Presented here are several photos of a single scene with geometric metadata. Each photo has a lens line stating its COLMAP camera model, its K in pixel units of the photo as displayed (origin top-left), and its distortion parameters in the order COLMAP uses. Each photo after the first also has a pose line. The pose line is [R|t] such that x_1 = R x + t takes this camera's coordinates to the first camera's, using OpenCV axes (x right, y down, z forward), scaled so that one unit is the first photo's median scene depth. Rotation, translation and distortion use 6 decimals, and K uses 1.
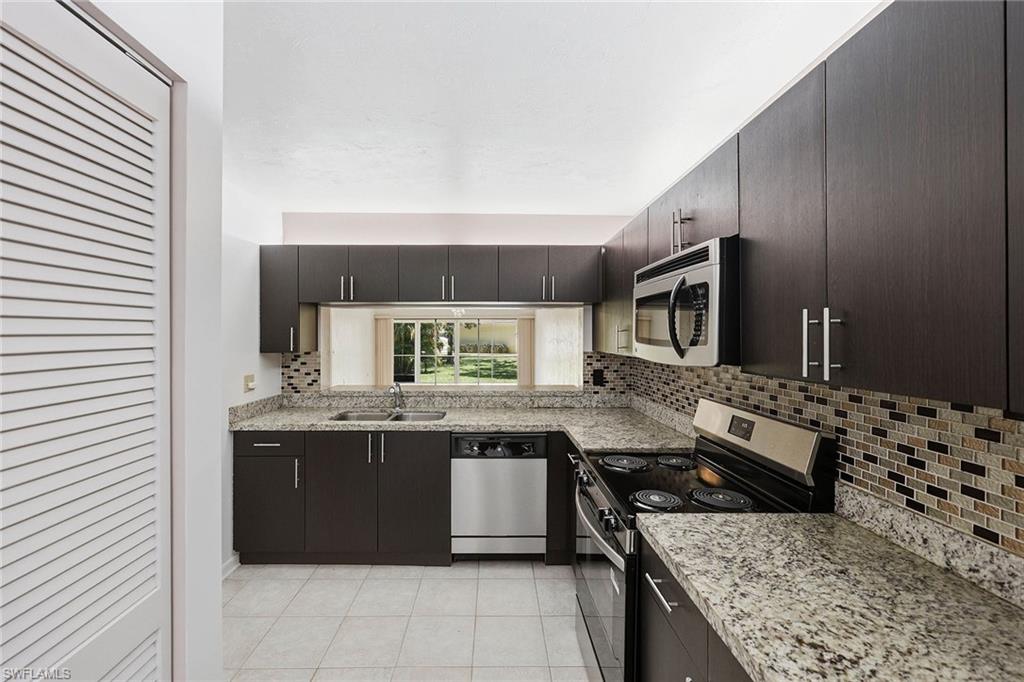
lens RADIAL K [[413.9, 0, 514.0], [0, 413.9, 336.9], [0, 0, 1]] dist [-0.001707, -0.000059]
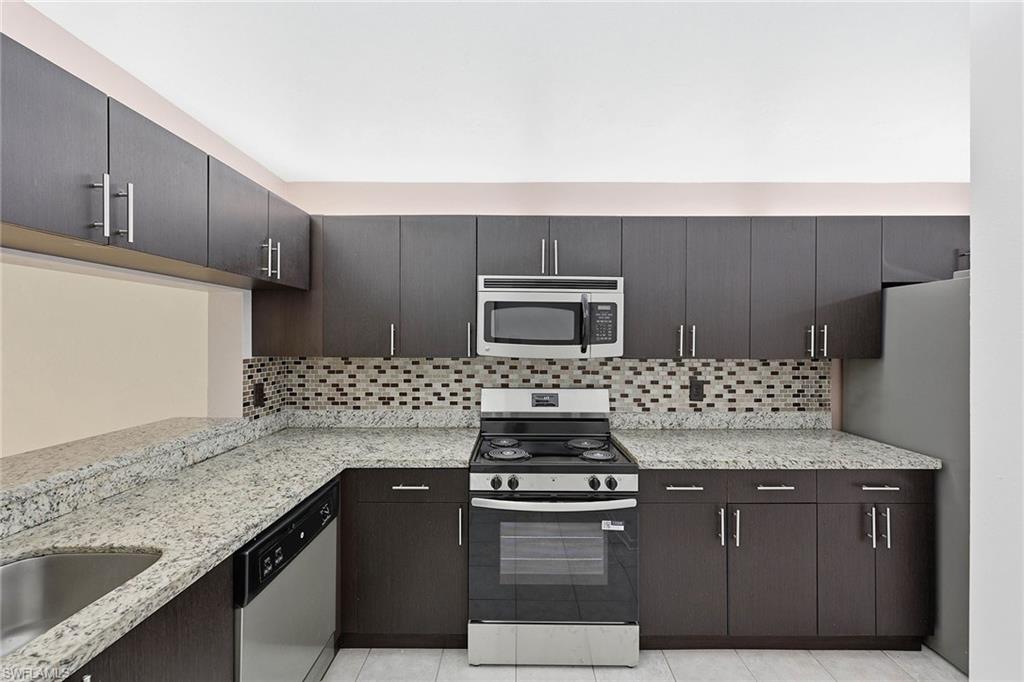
lens RADIAL K [[413.9, 0, 514.0], [0, 413.9, 336.9], [0, 0, 1]] dist [-0.001707, -0.000059]
pose [[0.053916, -0.001590, 0.998544, -1.055004], [-0.003279, 0.999993, 0.001769, -0.004198], [-0.998540, -0.003369, 0.053910, 1.213704]]
